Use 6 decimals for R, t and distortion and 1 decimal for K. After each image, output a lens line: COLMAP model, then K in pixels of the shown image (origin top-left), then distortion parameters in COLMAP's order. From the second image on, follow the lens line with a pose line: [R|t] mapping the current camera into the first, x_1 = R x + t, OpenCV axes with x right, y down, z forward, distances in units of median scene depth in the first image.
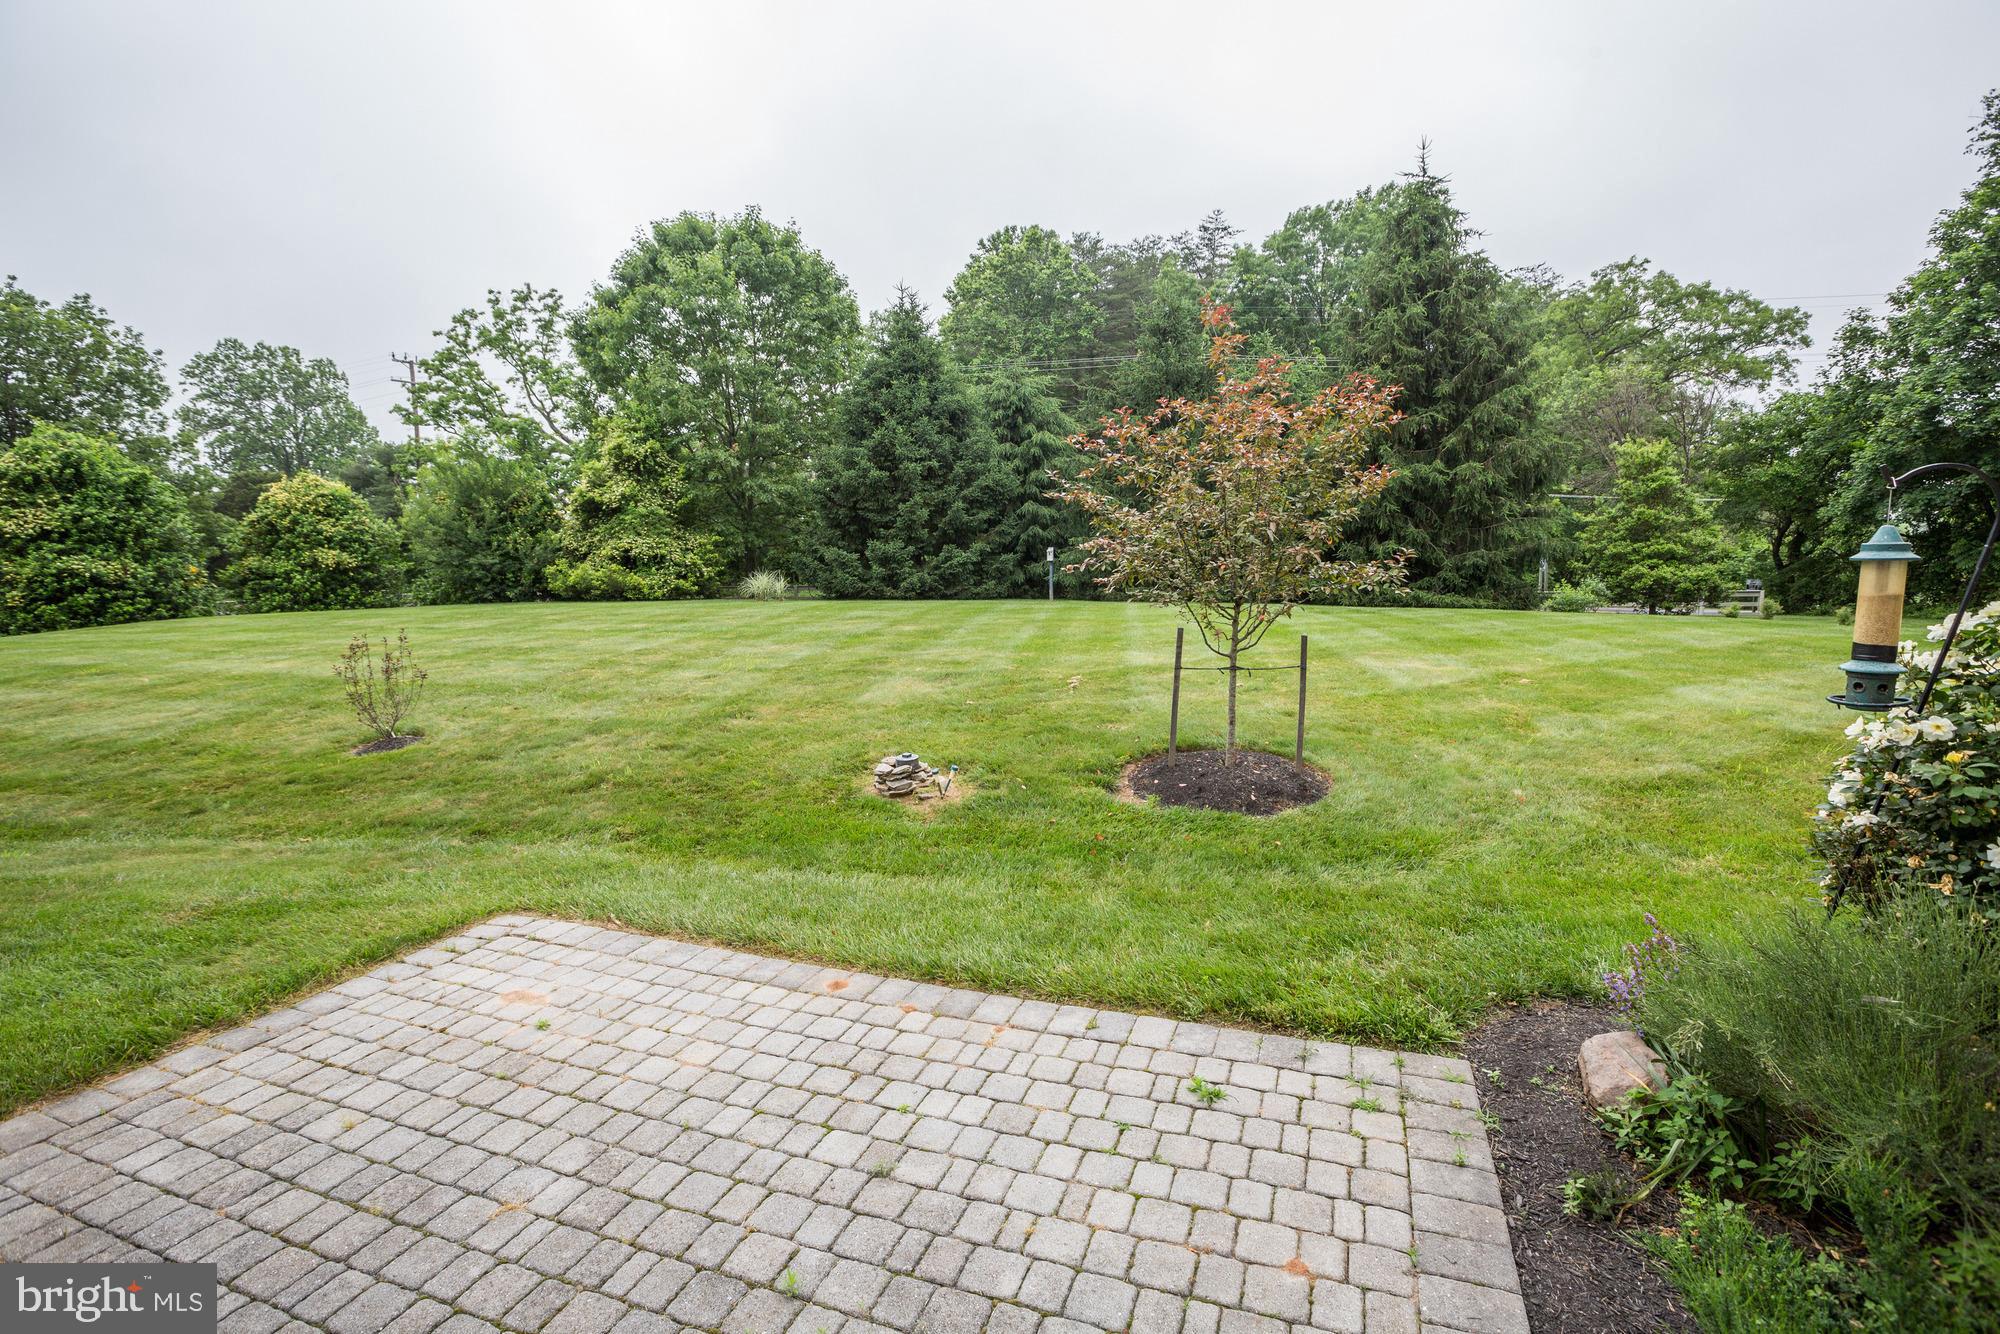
lens RADIAL K [[928.0, 0, 1007.6], [0, 928.0, 662.8], [0, 0, 1]] dist [-0.039125, 0.008759]
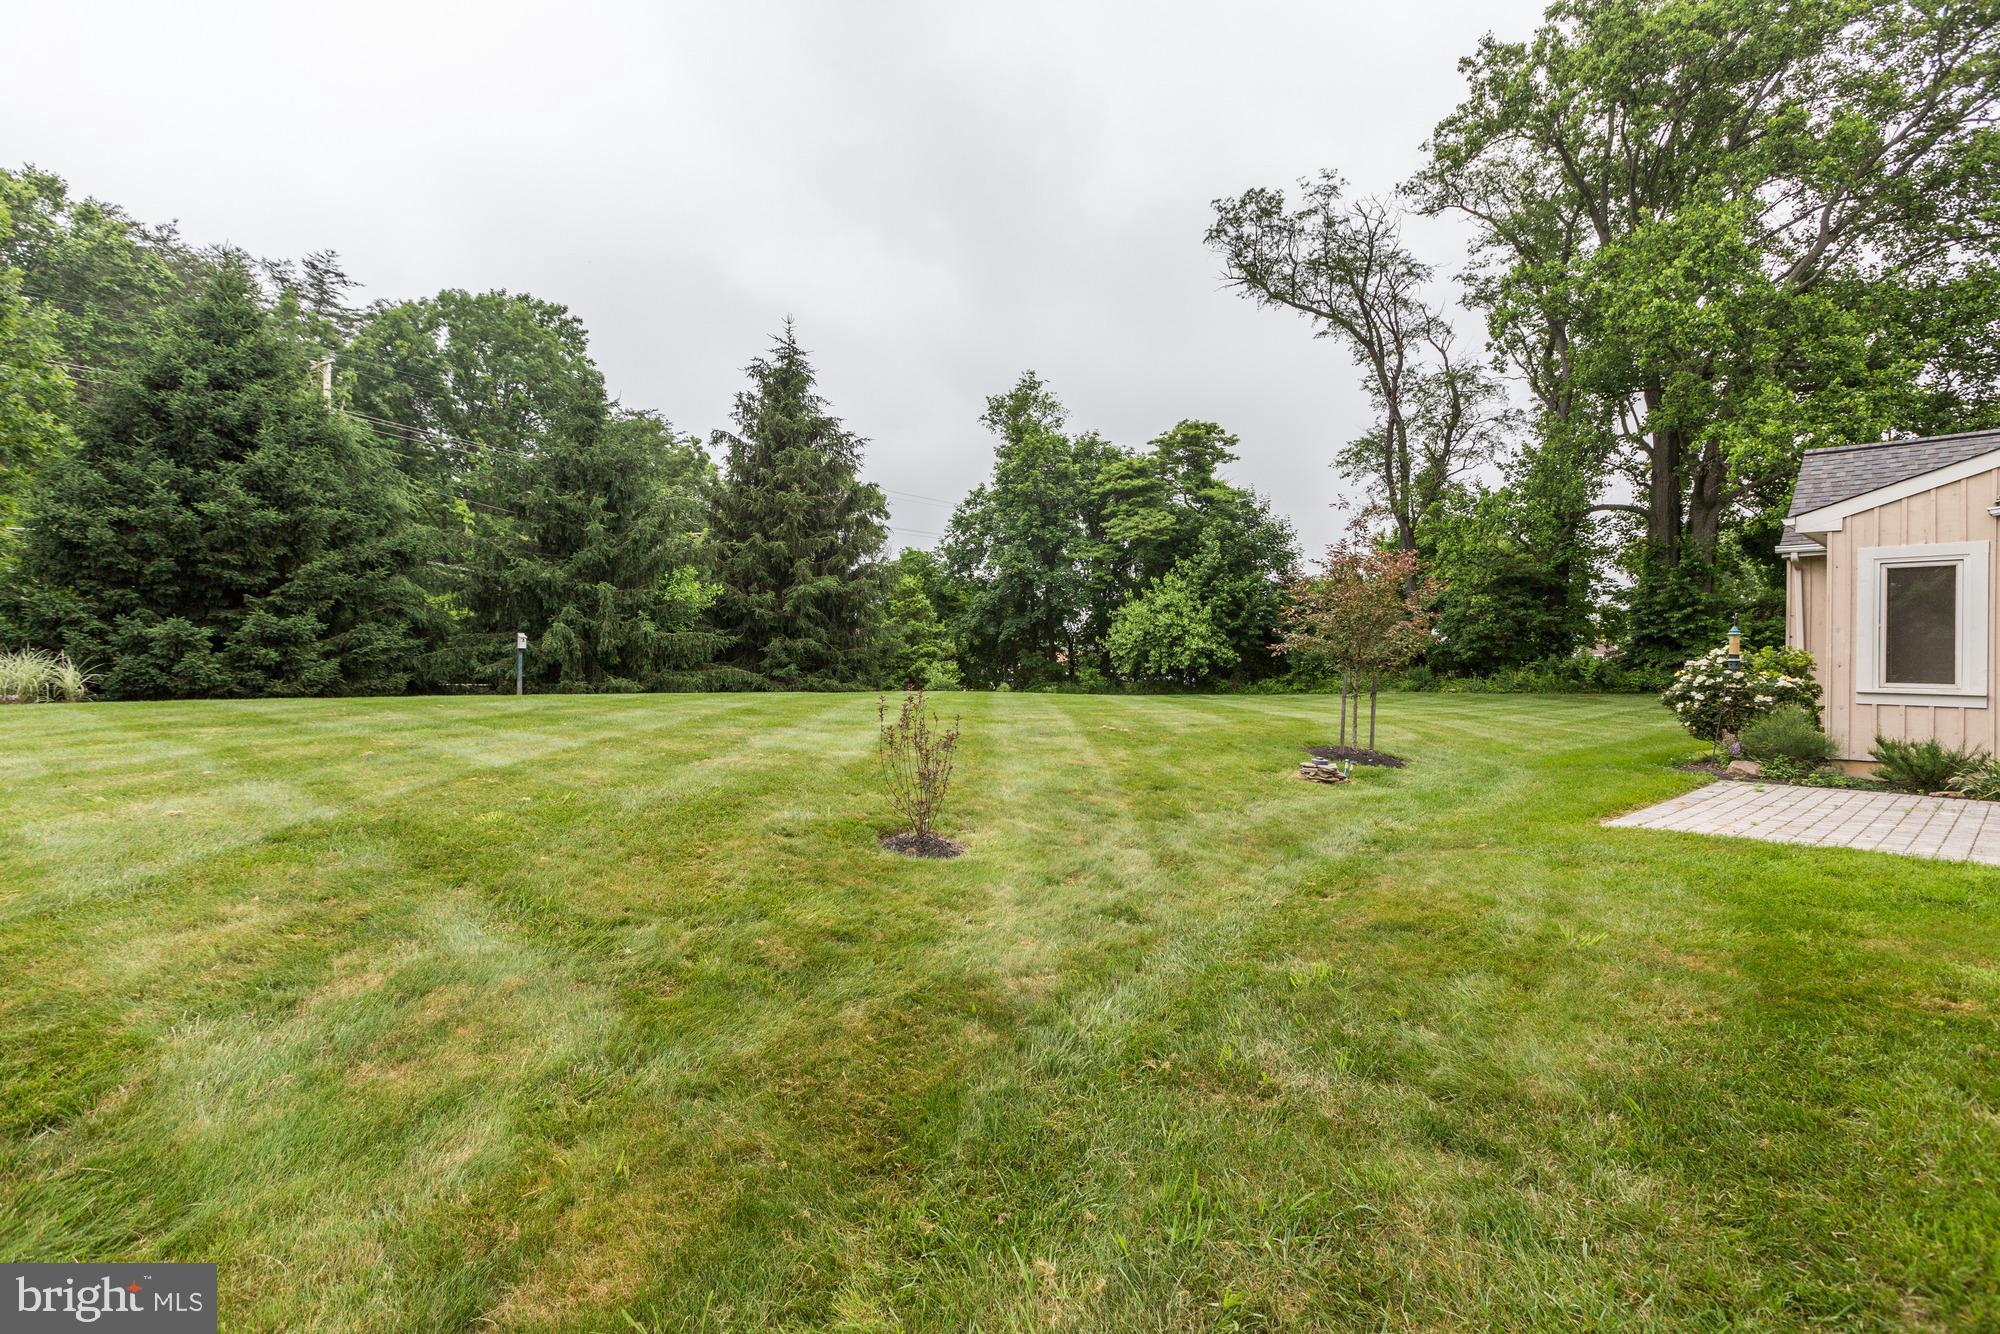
lens RADIAL K [[928.0, 0, 1002.6], [0, 928.0, 656.7], [0, 0, 1]] dist [-0.039125, 0.008759]
pose [[0.452282, 0.019413, 0.891664, -3.613192], [0.092039, 0.993409, -0.068313, -0.029544], [-0.887113, 0.112965, 0.447514, 1.679238]]
